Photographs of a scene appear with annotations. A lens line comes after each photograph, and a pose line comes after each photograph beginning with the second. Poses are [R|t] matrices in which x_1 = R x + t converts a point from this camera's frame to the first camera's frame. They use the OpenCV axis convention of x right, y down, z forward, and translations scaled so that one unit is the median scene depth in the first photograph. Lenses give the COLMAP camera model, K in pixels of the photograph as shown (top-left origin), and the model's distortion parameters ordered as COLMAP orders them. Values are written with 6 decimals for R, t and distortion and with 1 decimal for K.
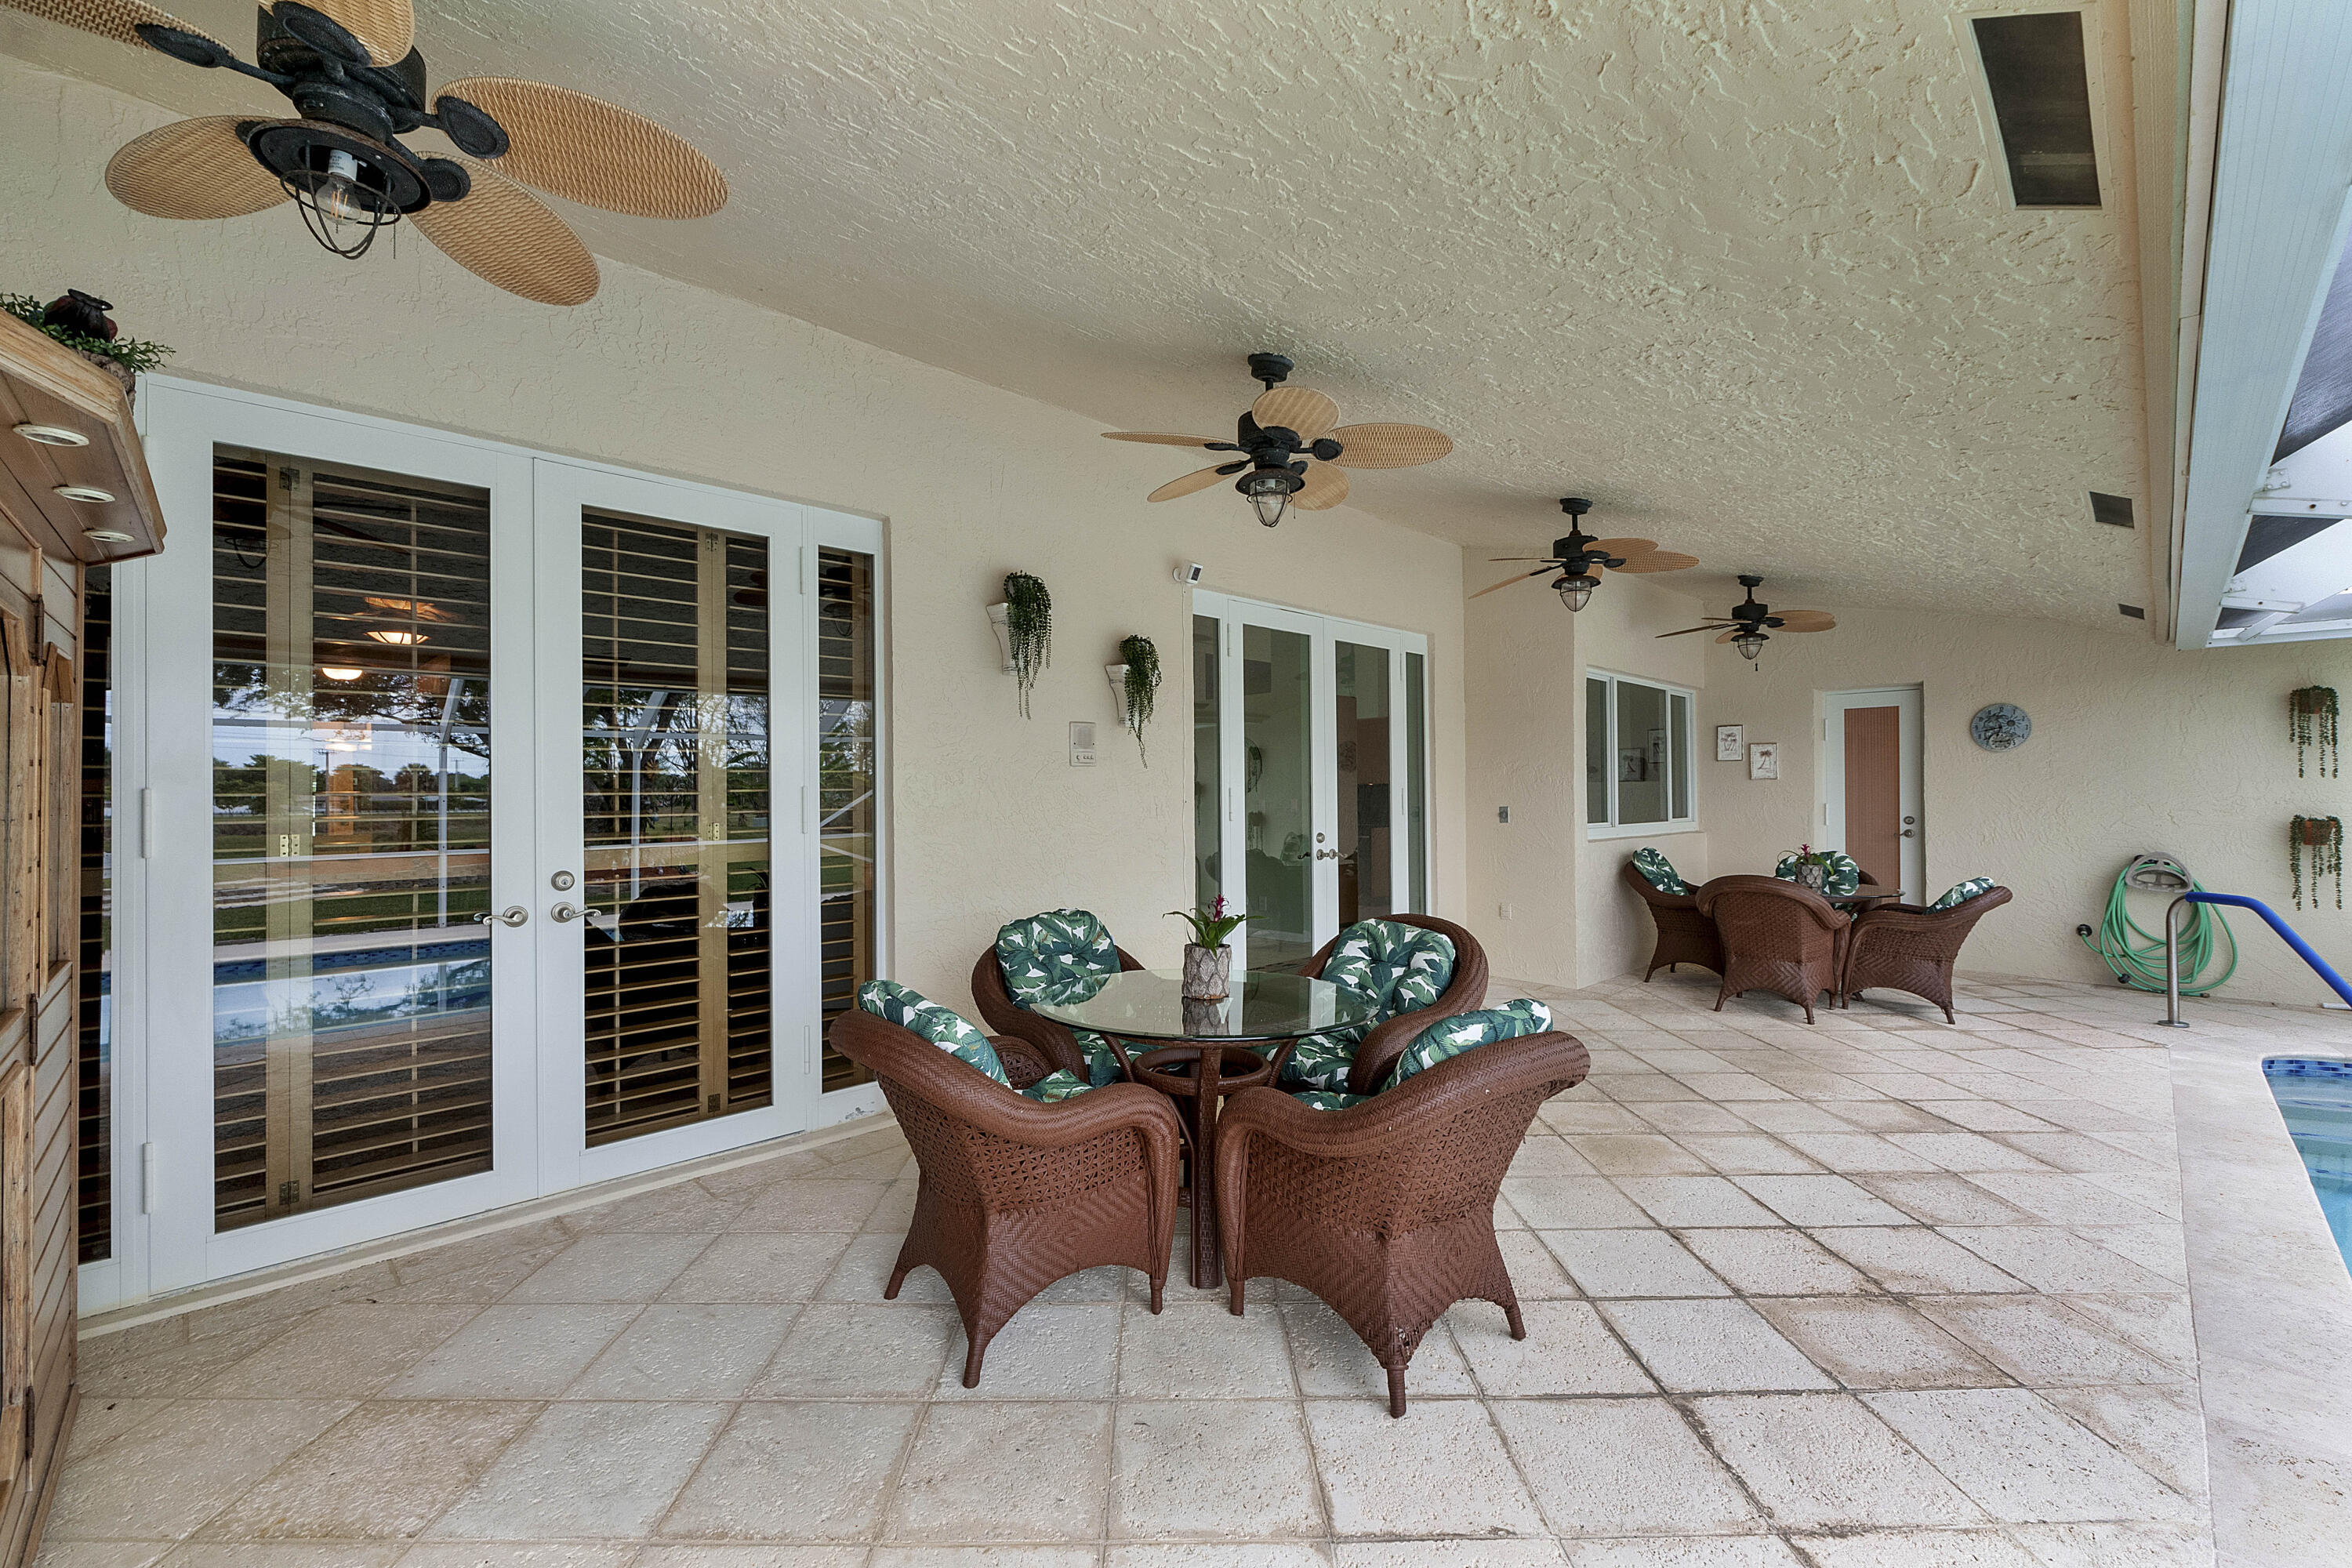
lens RADIAL K [[995.0, 0, 1188.3], [0, 995.0, 788.5], [0, 0, 1]] dist [-0.002695, -0.001882]
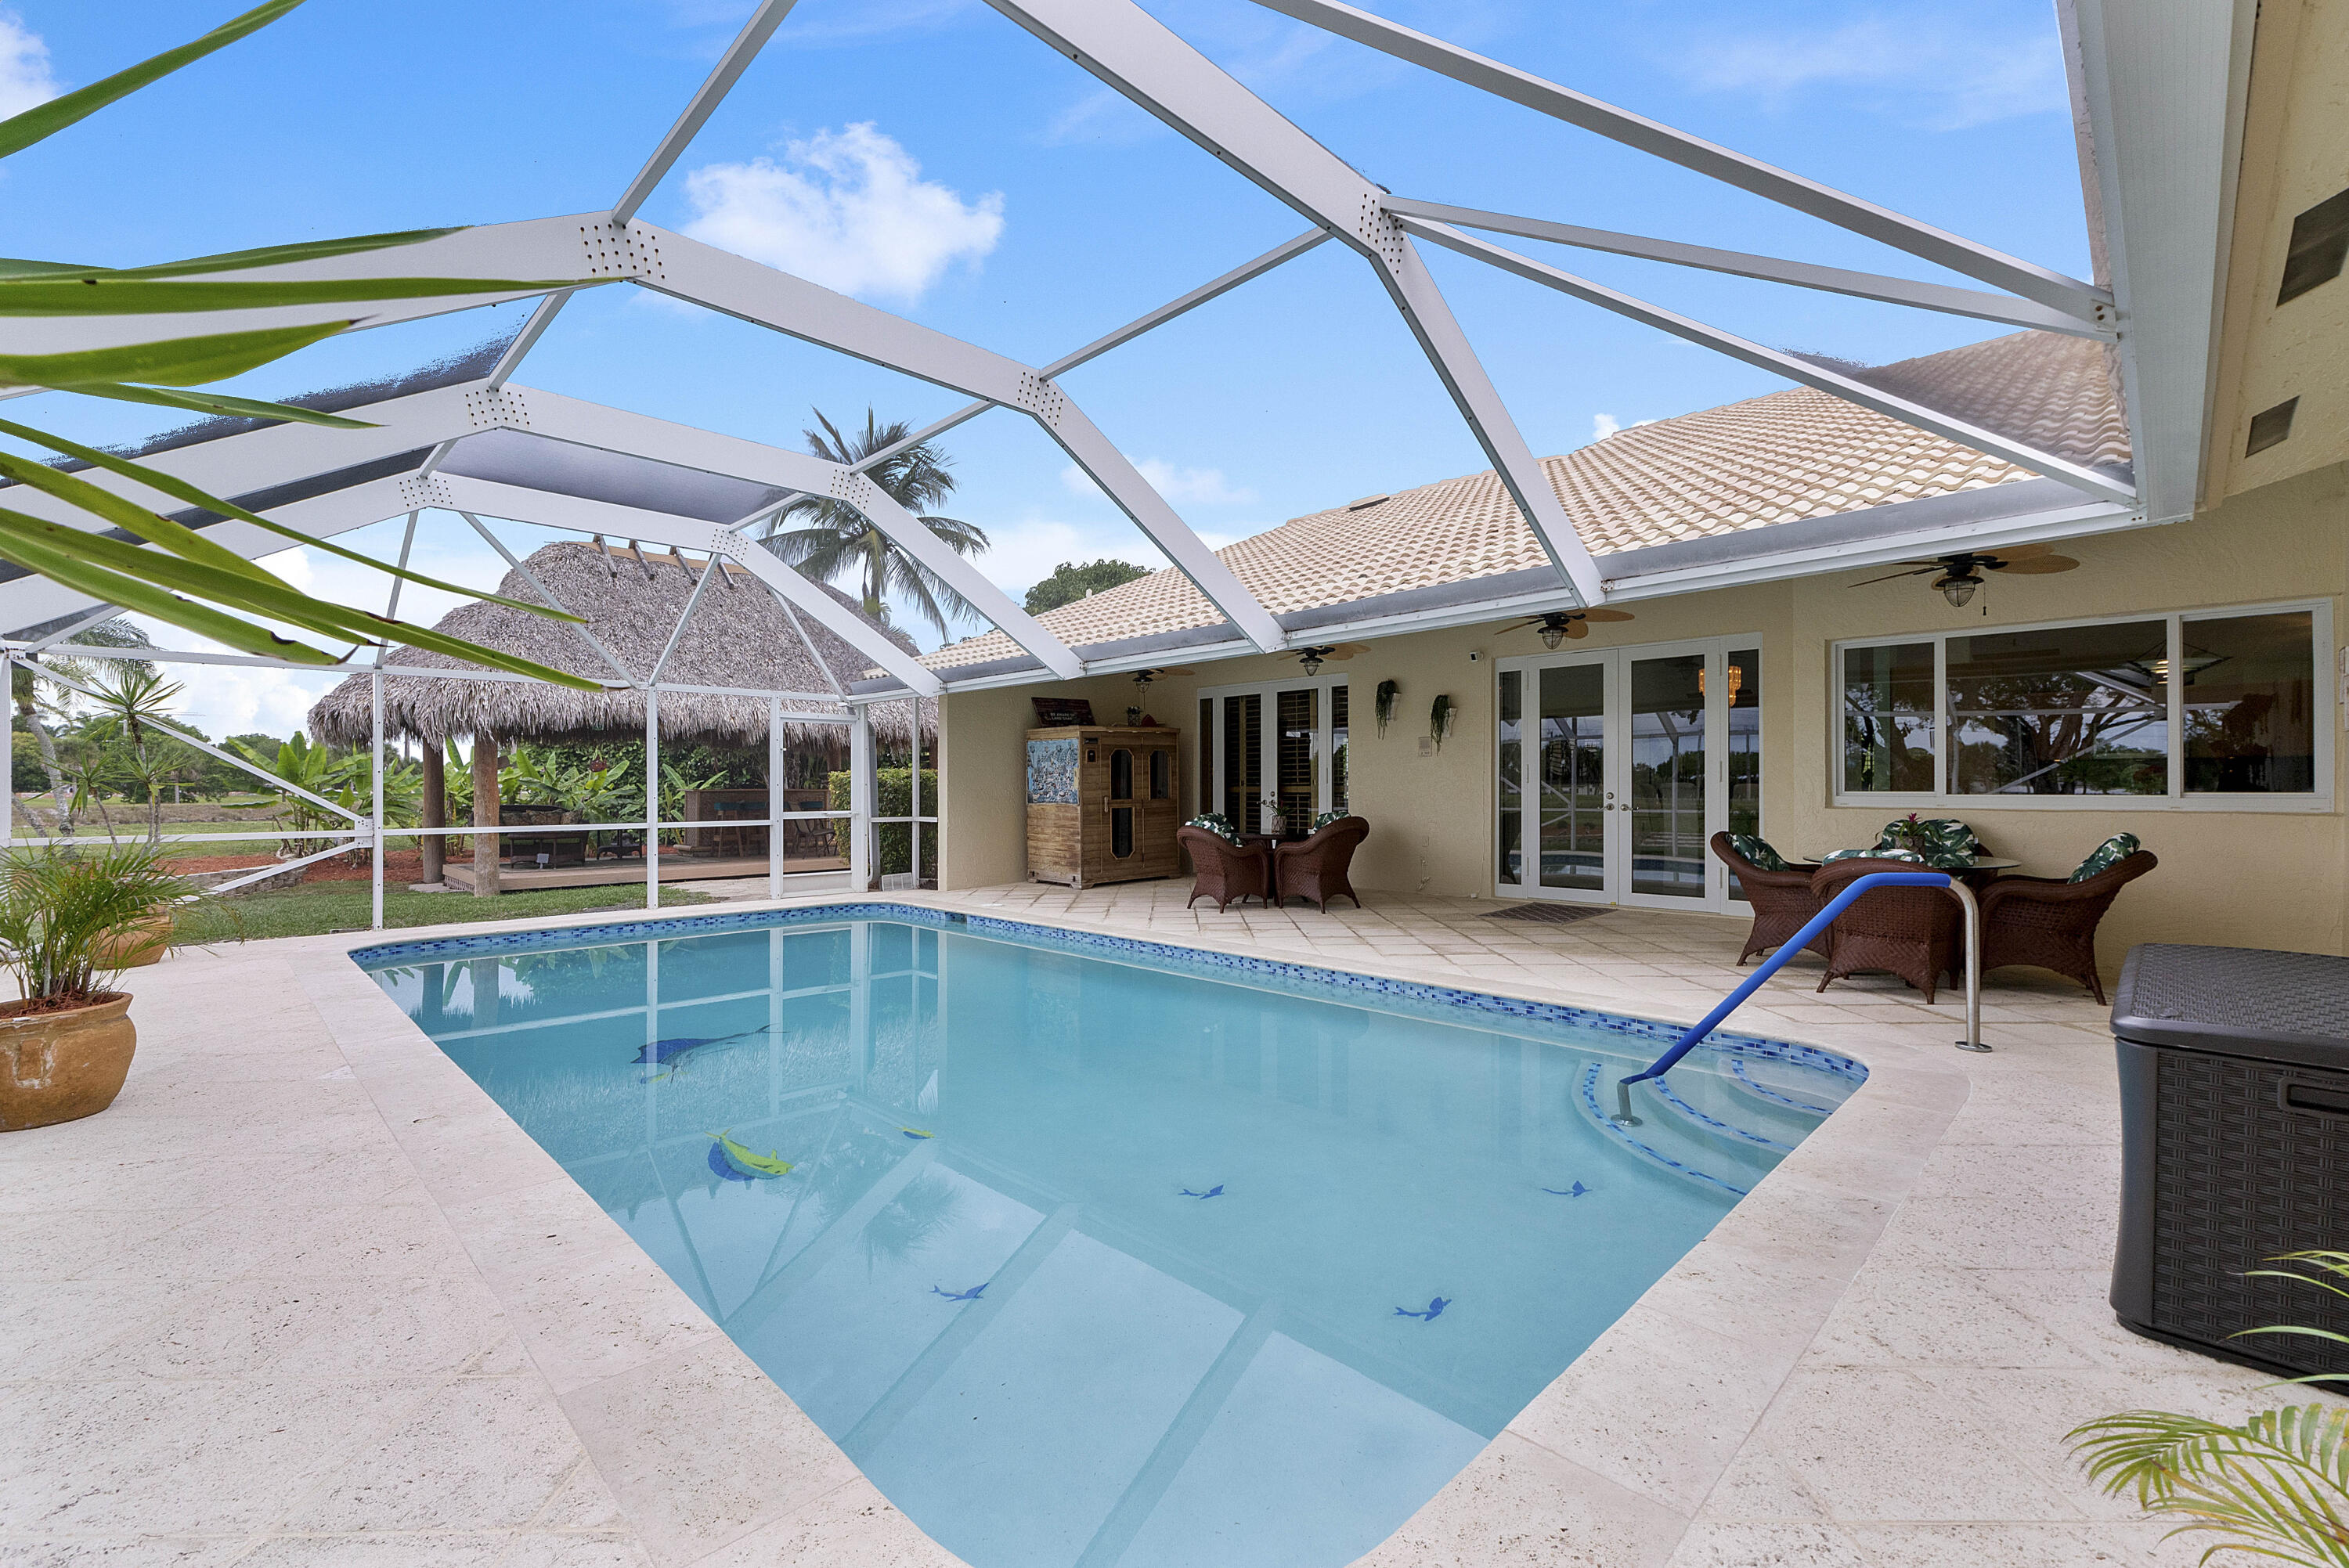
lens RADIAL K [[993.6, 0, 1180.8], [0, 993.6, 785.0], [0, 0, 1]] dist [-0.002695, -0.001882]
pose [[-0.003274, 0.000665, -0.999994, 3.308223], [0.007331, 0.999973, 0.000641, 0.055951], [0.999968, -0.007329, -0.003279, 0.704524]]
